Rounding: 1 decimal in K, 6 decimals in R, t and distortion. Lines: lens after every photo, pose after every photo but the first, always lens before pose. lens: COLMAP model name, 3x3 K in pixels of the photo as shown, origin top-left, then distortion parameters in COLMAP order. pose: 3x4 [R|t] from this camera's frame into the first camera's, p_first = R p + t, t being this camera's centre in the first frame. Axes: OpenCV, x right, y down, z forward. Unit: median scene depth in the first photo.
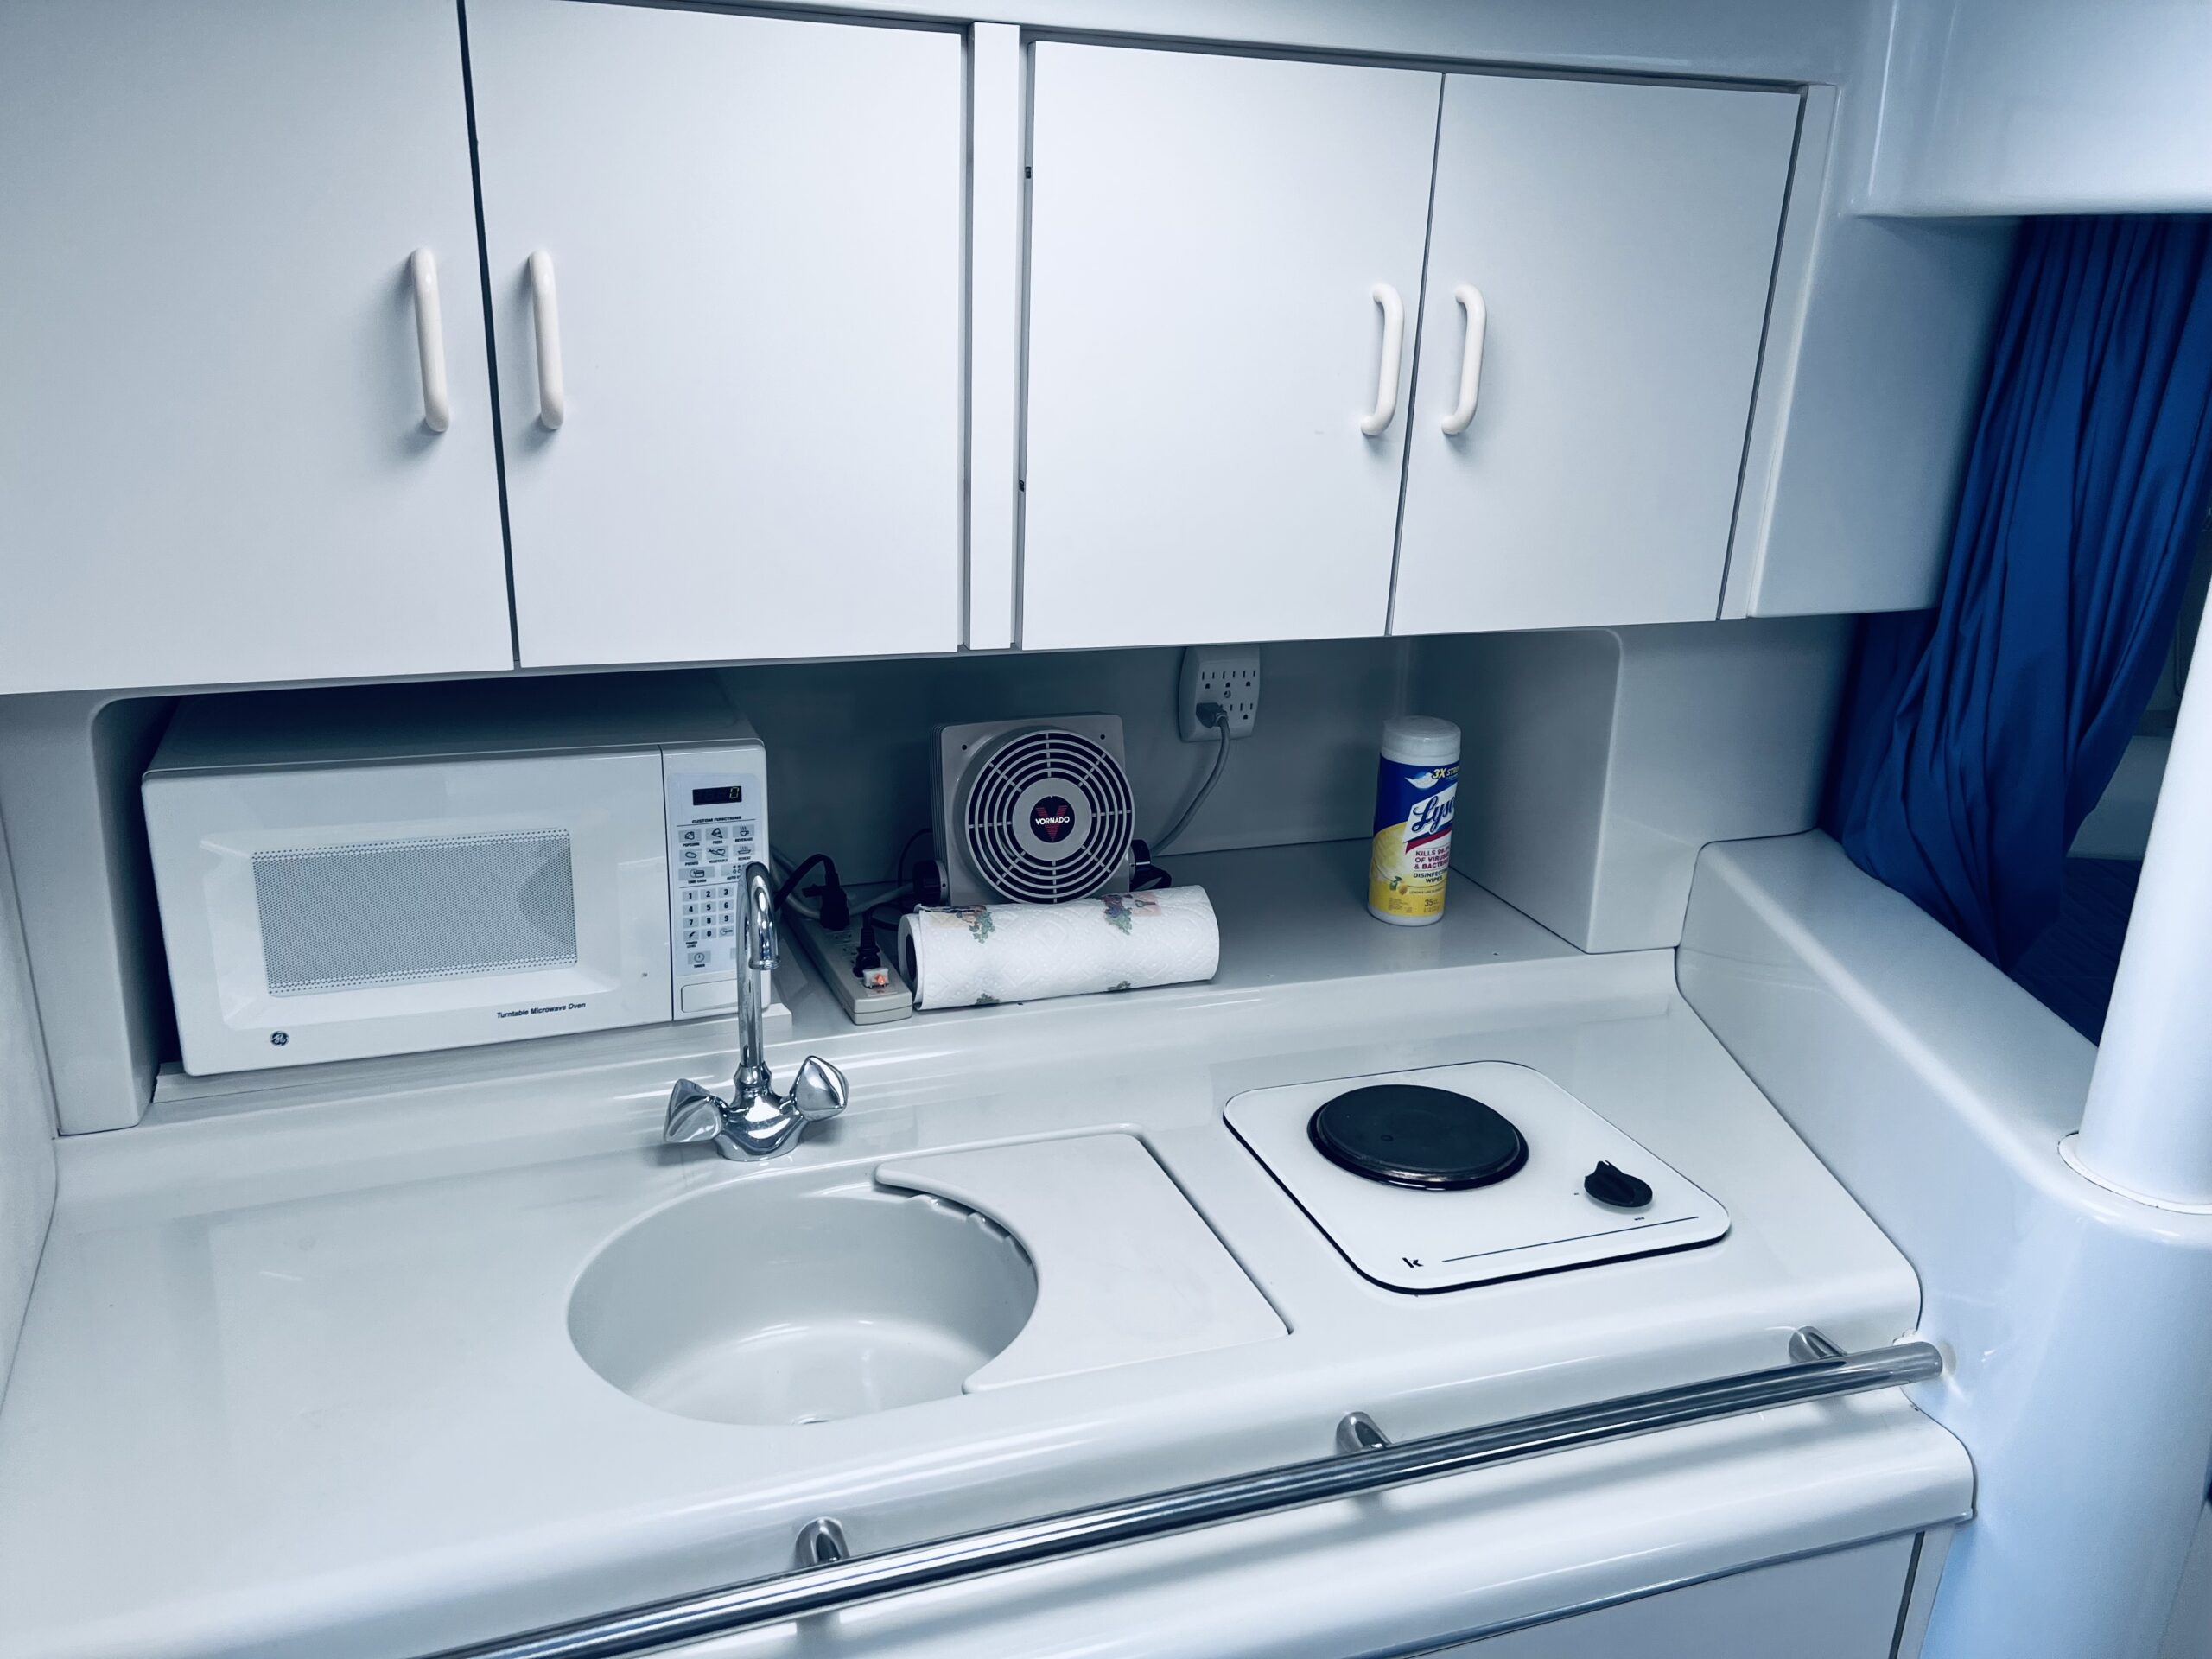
lens RADIAL K [[1651.1, 0, 1107.1], [0, 1651.1, 820.7], [0, 0, 1]] dist [0.068302, -0.107157]
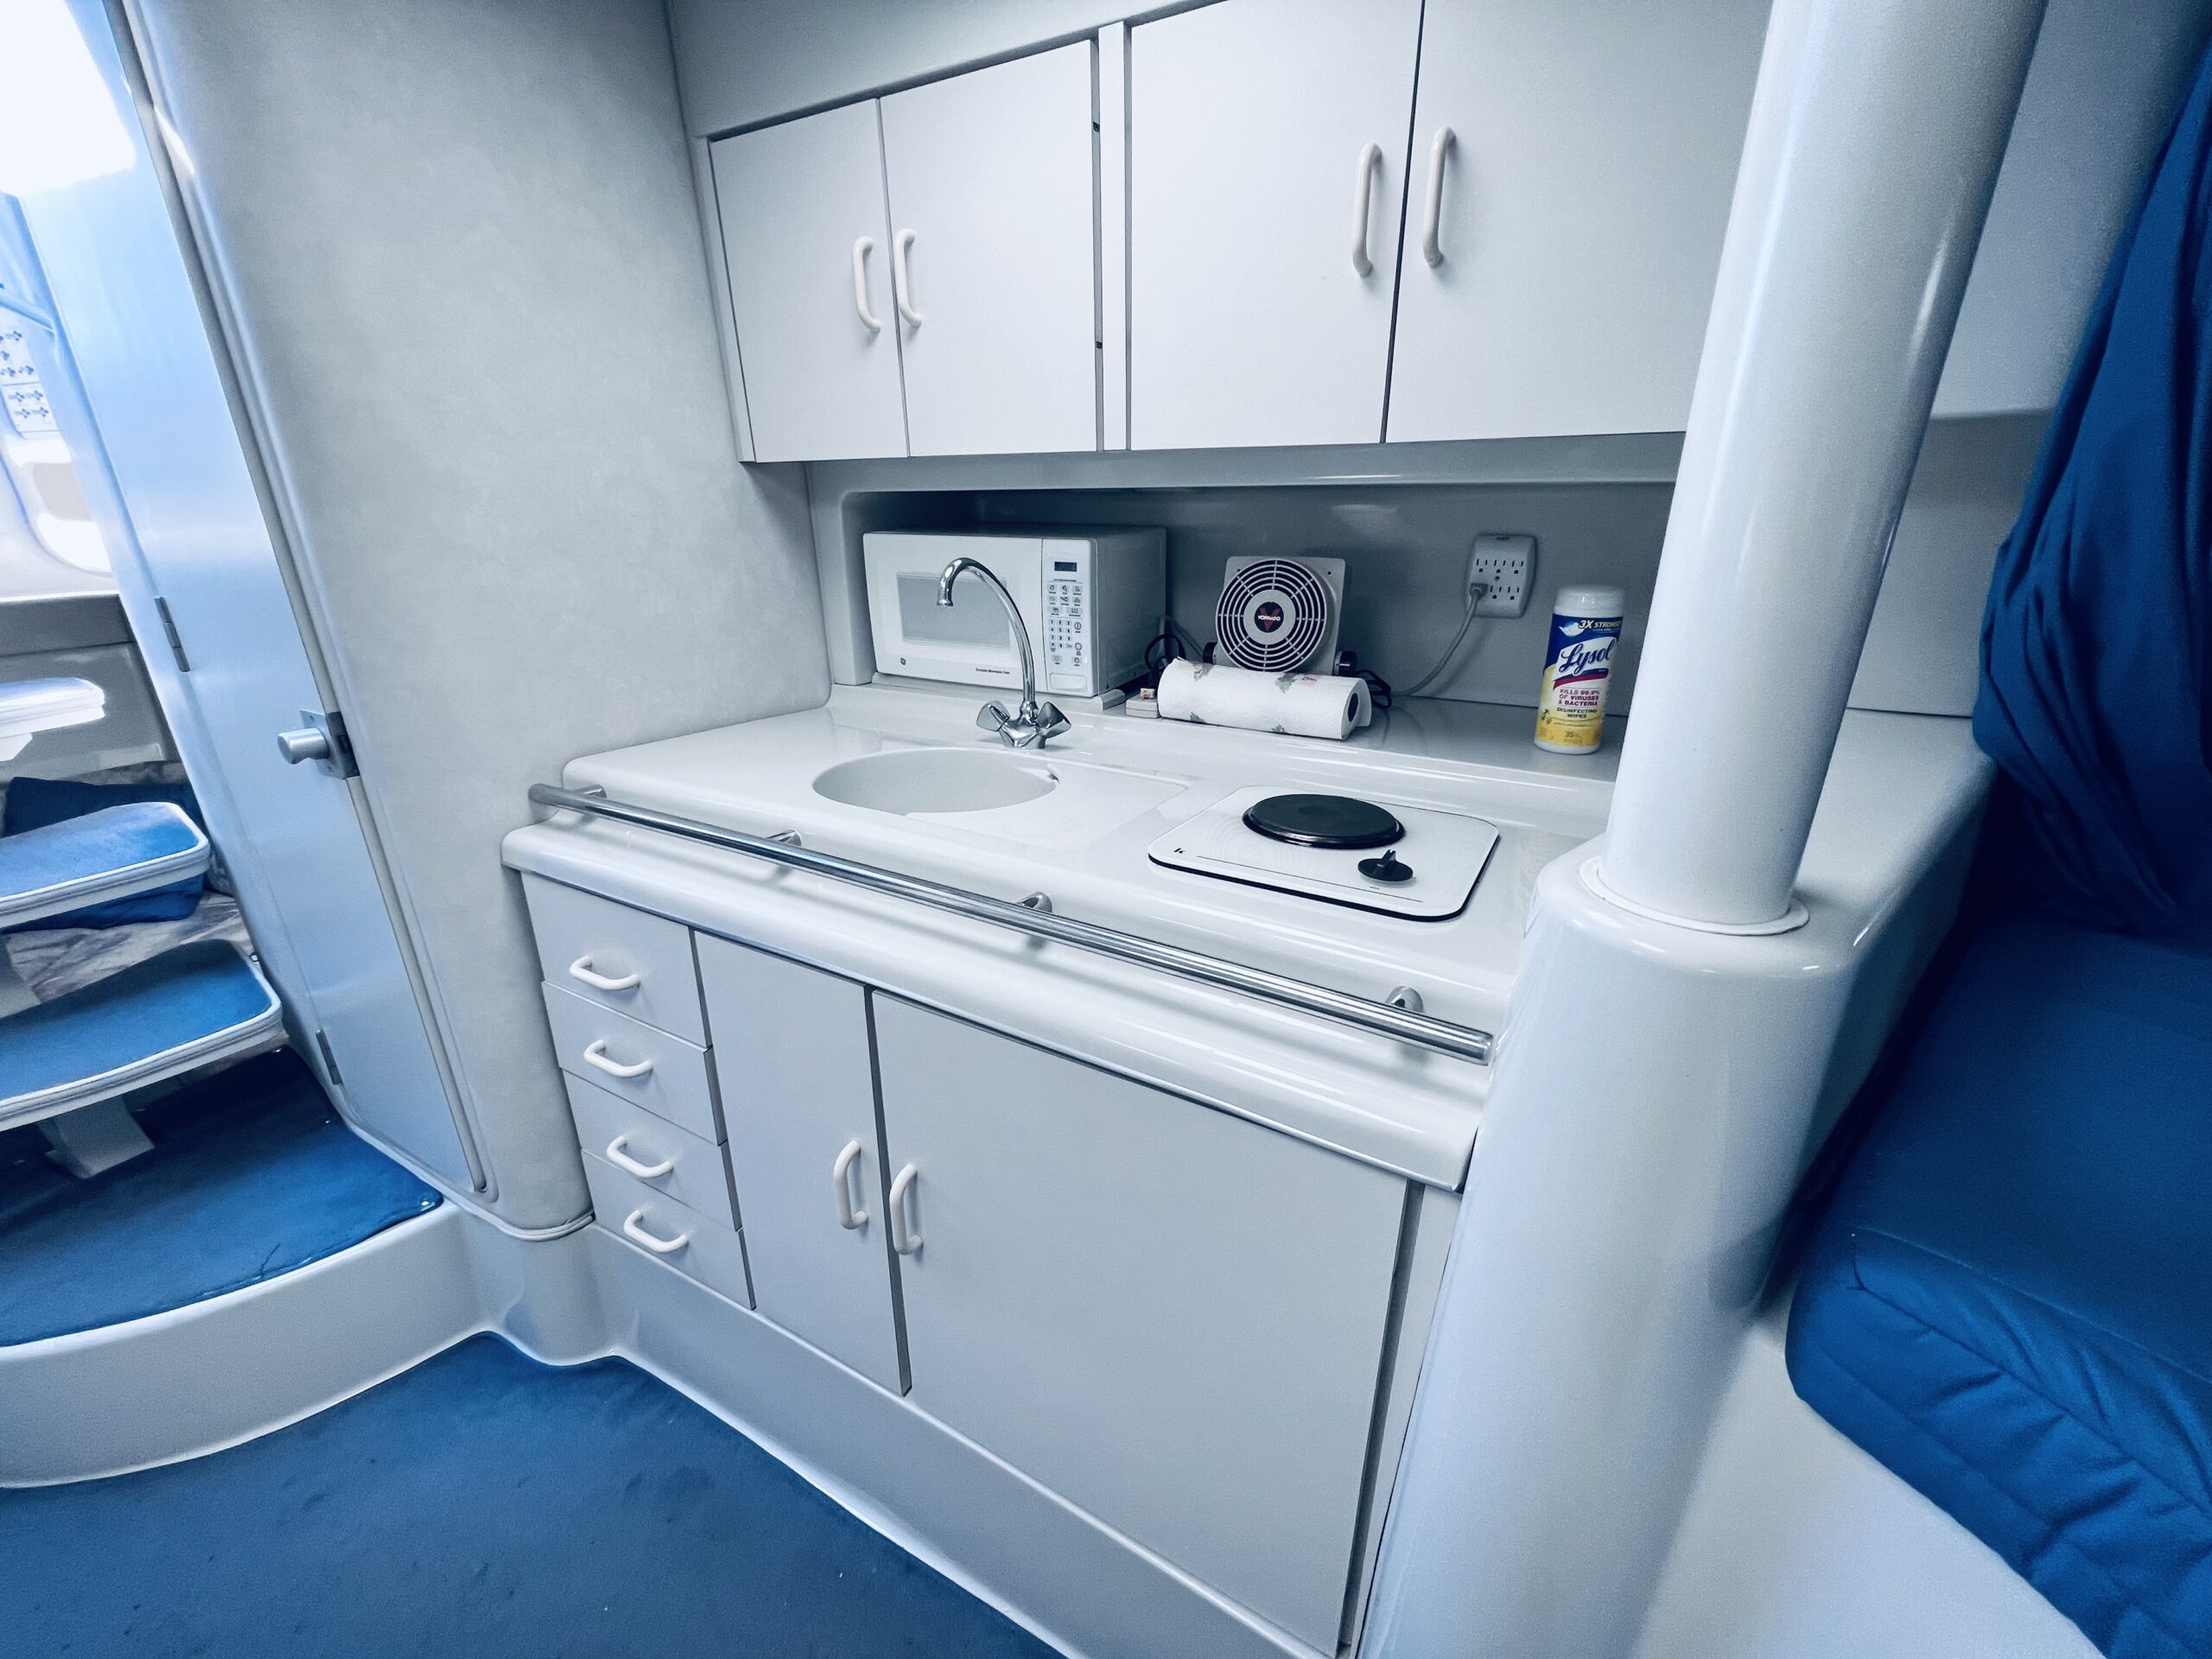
lens RADIAL K [[890.0, 0, 1101.3], [0, 890.0, 829.7], [0, 0, 1]] dist [-0.000292, 0.000546]
pose [[0.657096, 0.231638, -0.717334, 0.565709], [-0.213890, 0.969798, 0.117233, 0.142660], [0.722825, 0.076398, 0.686795, 0.350186]]
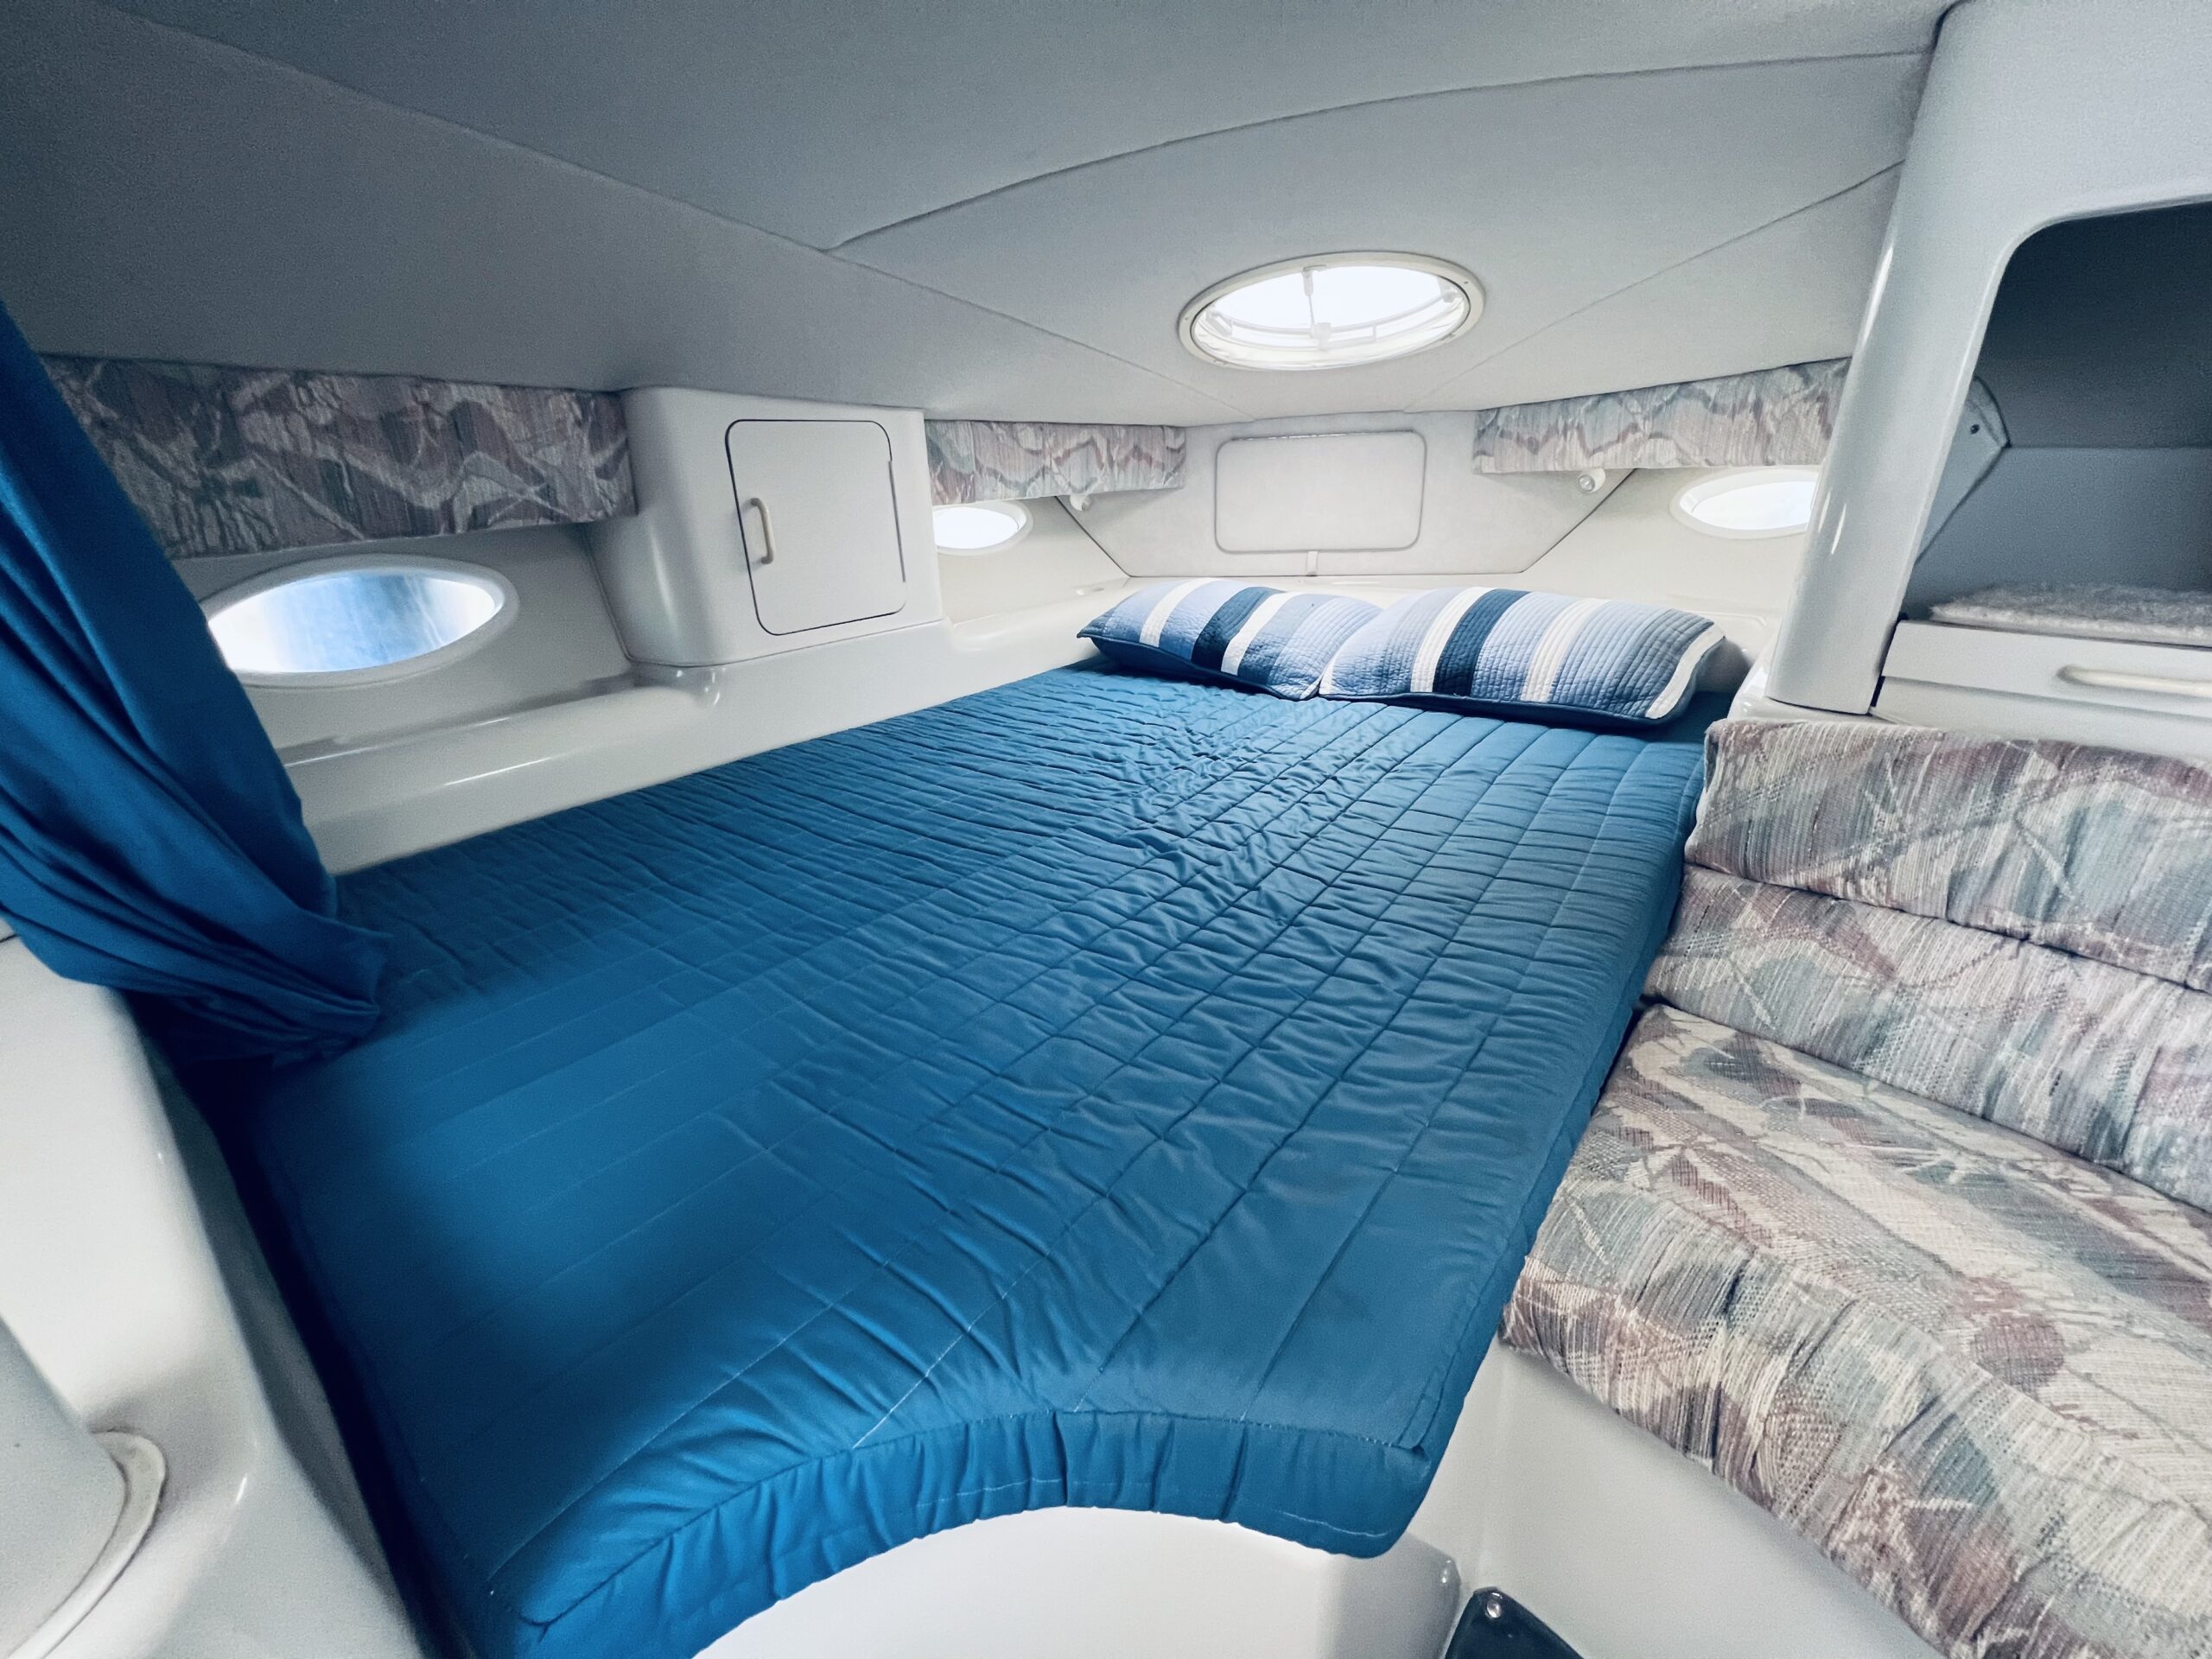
lens RADIAL K [[857.7, 0, 1106.0], [0, 857.7, 829.5], [0, 0, 1]] dist [-0.001891, 0.000034]
pose [[0.621036, -0.361517, 0.695428, 0.566755], [0.310043, 0.928213, 0.205653, 0.046620], [-0.719852, 0.087894, 0.688540, 0.434645]]
